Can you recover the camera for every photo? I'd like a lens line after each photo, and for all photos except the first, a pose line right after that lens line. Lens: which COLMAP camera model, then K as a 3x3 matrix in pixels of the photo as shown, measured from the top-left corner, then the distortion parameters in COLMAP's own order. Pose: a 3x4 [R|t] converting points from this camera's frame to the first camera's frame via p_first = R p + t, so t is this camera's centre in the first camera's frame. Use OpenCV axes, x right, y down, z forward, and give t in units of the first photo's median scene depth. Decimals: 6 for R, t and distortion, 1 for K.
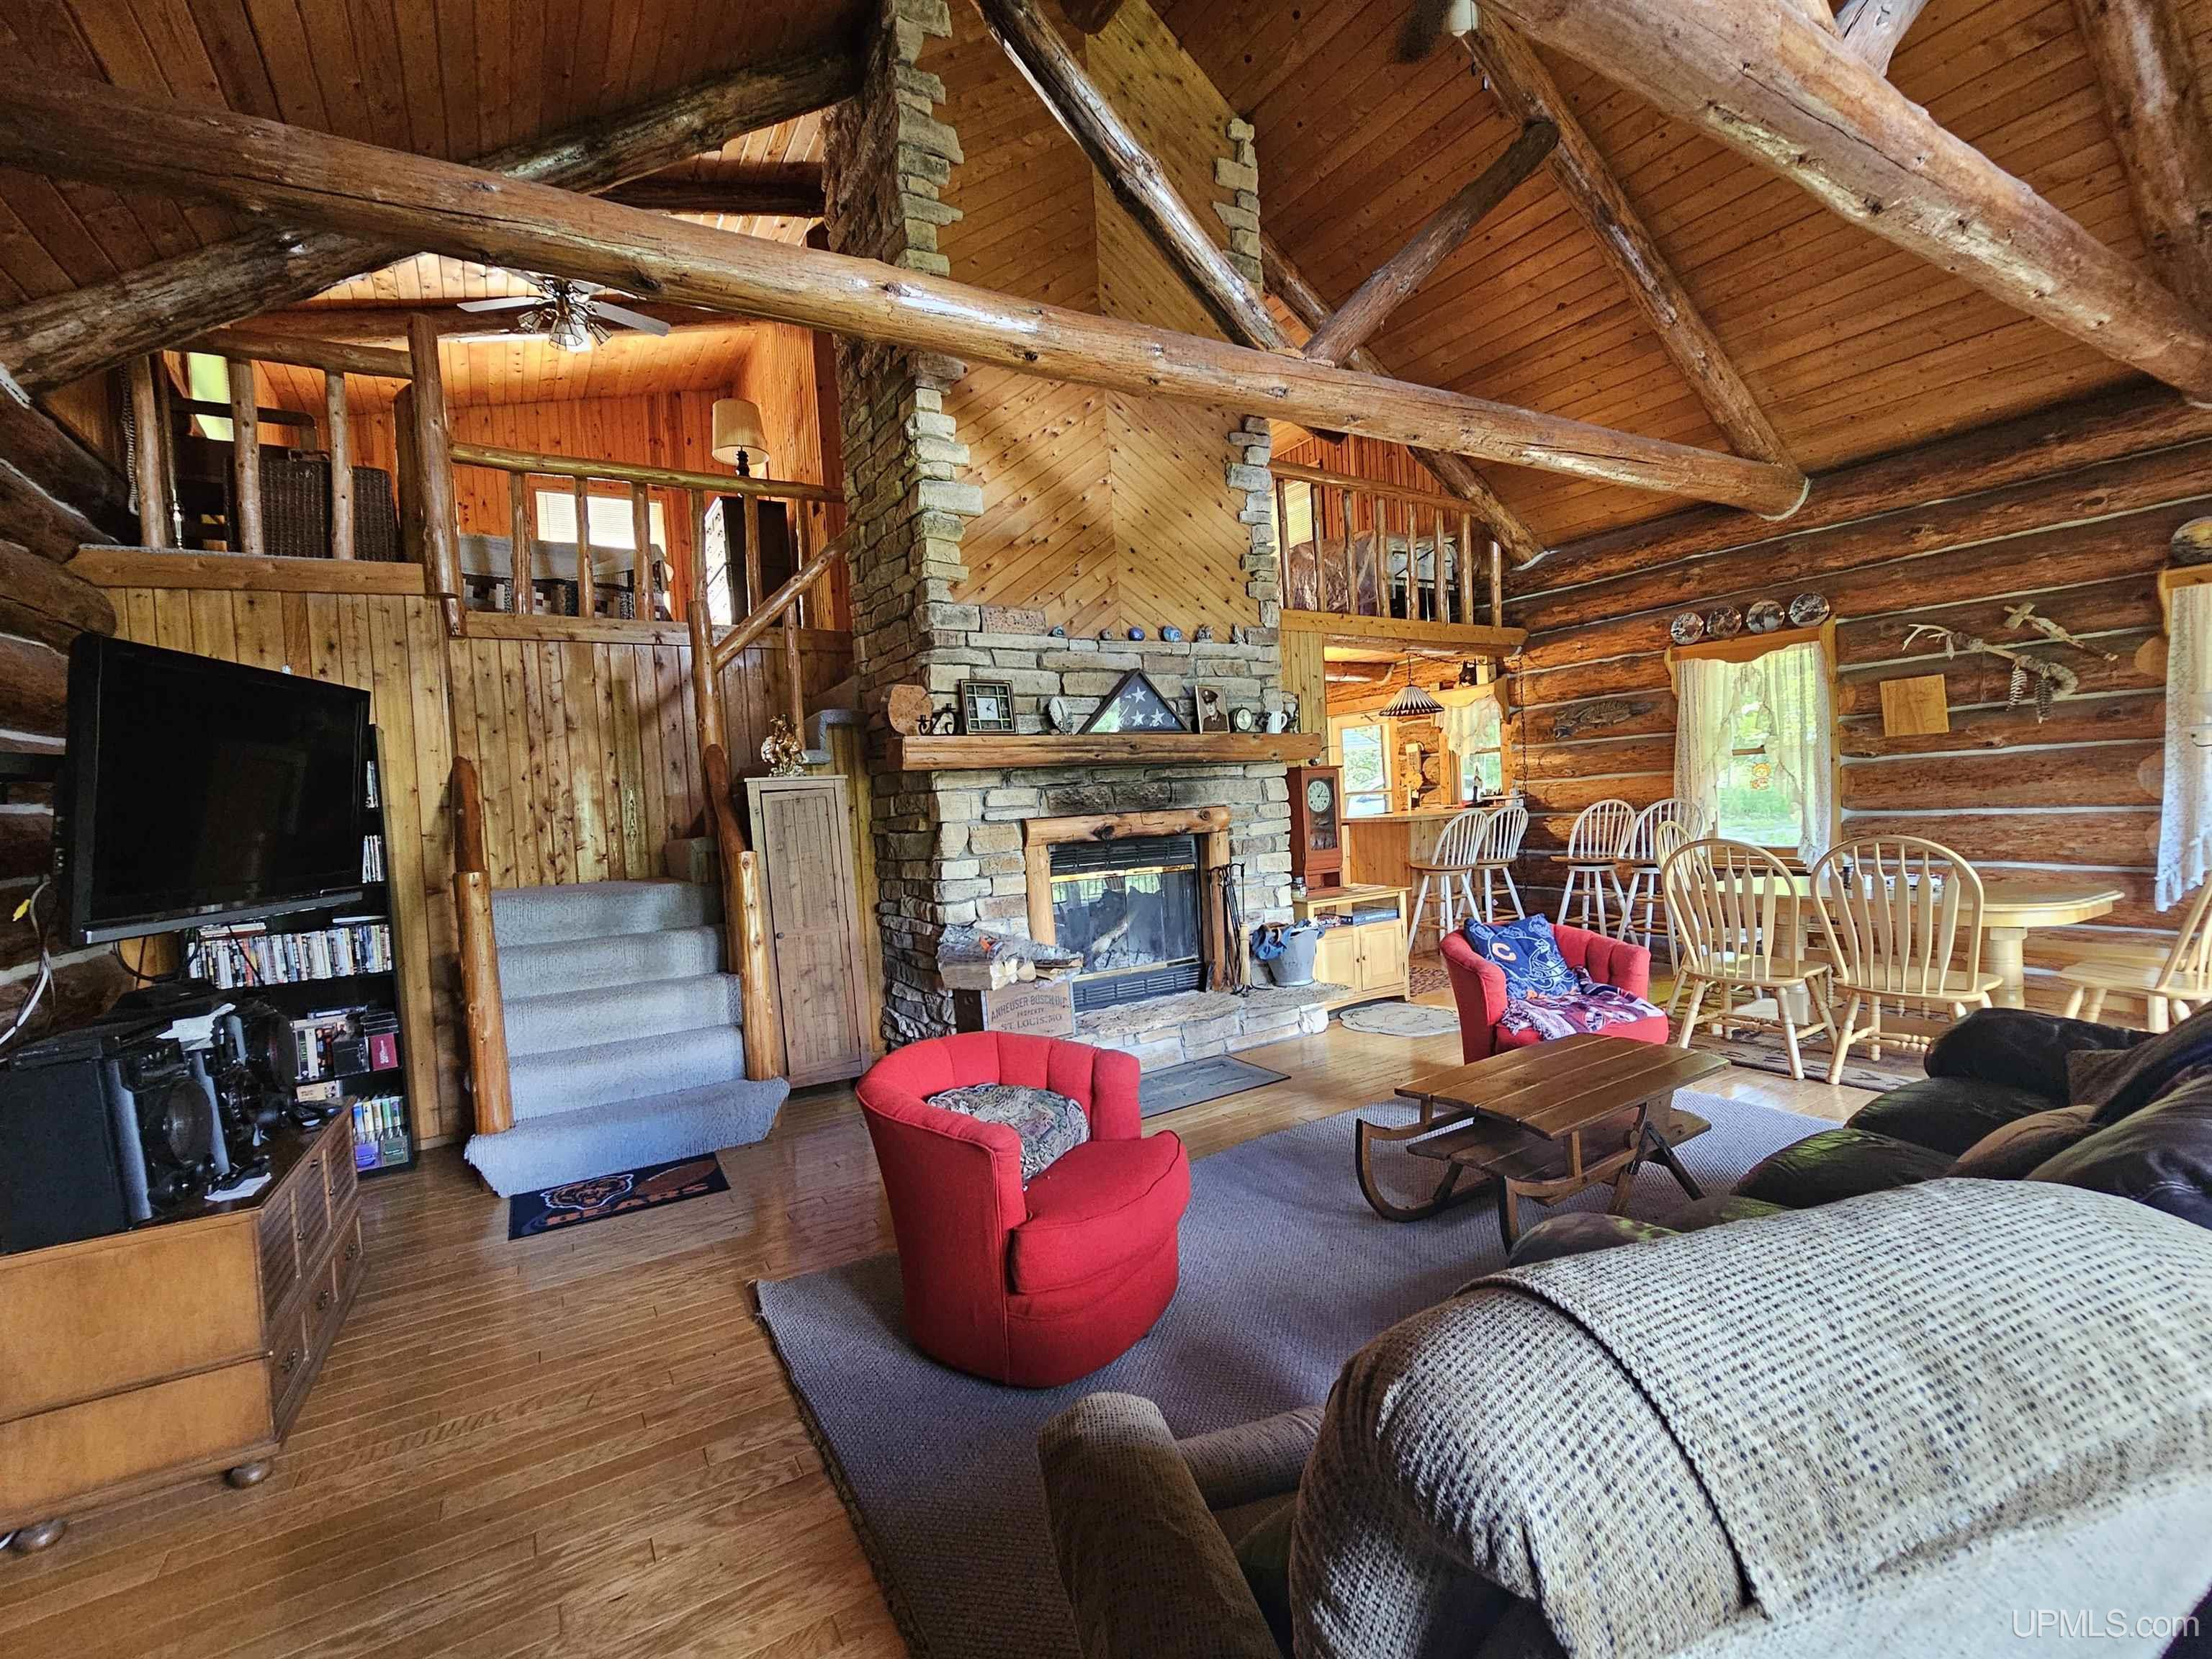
lens RADIAL K [[975.6, 0, 1103.5], [0, 975.6, 831.7], [0, 0, 1]] dist [0.001799, 0.000113]
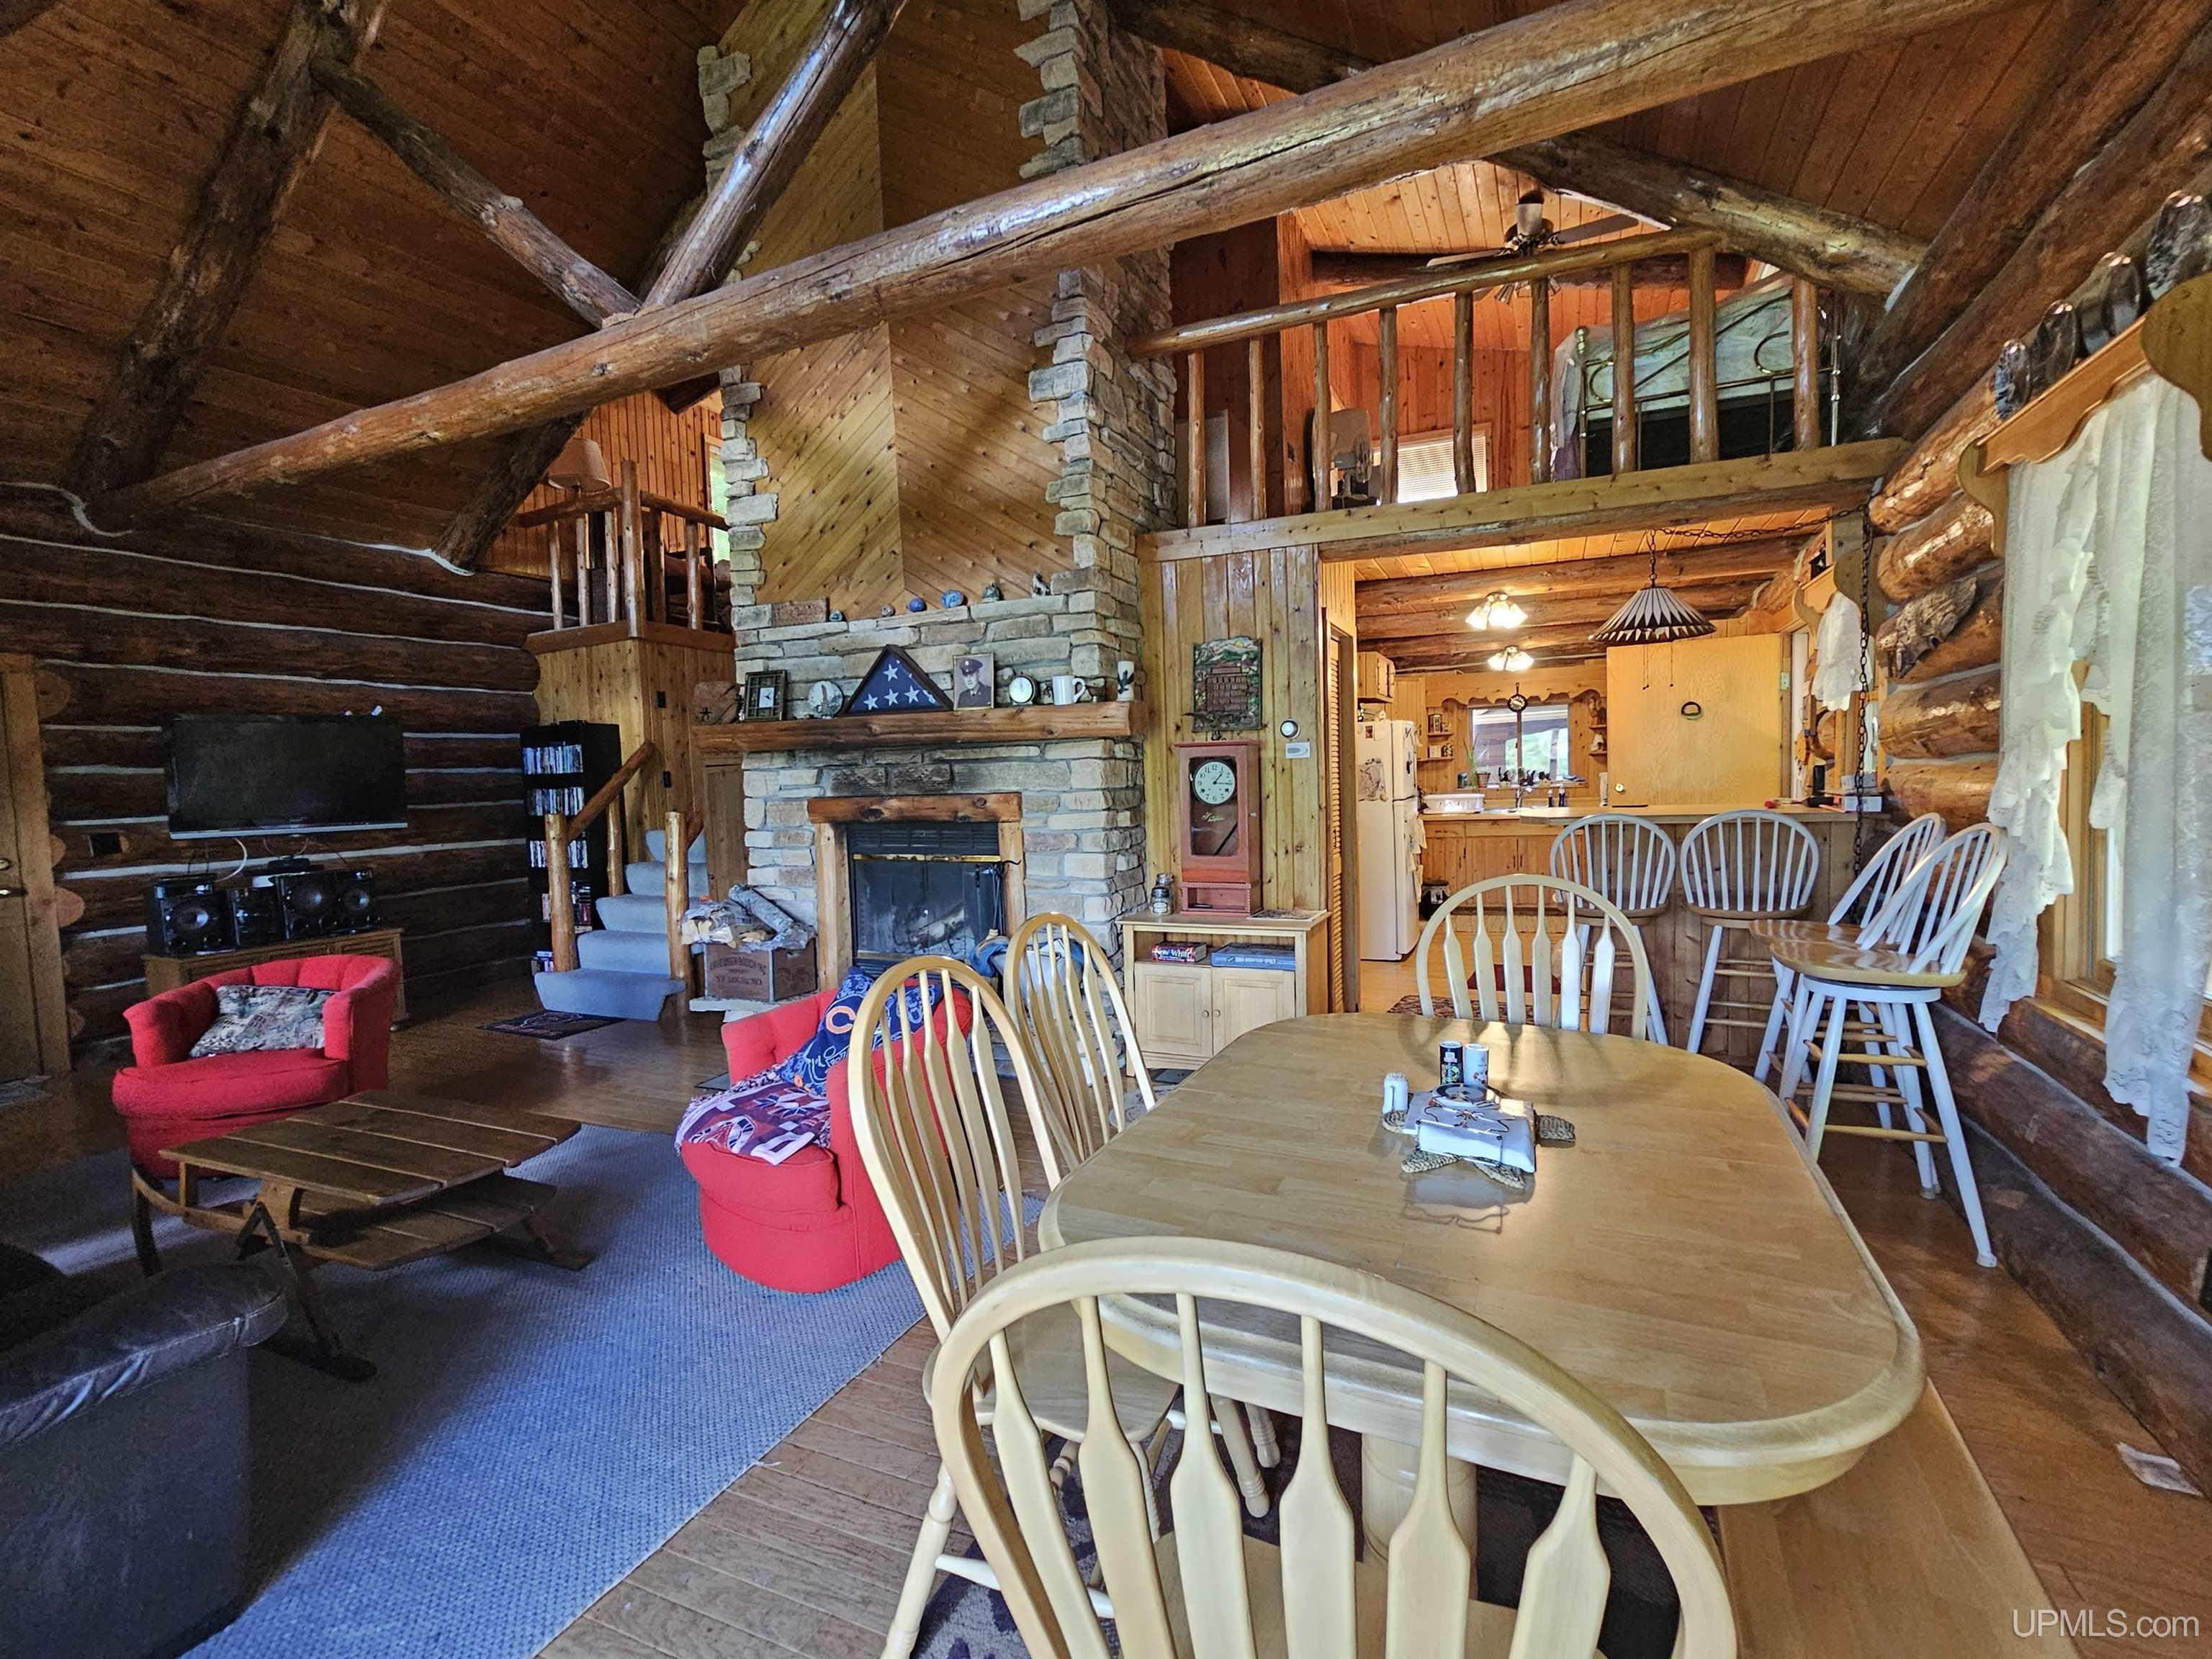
lens RADIAL K [[975.6, 0, 1107.2], [0, 975.6, 830.5], [0, 0, 1]] dist [0.001799, 0.000113]
pose [[0.556435, 0.087969, -0.826221, 0.934279], [-0.027127, 0.995773, 0.087752, -0.075315], [0.830448, -0.026415, 0.556469, 0.634145]]
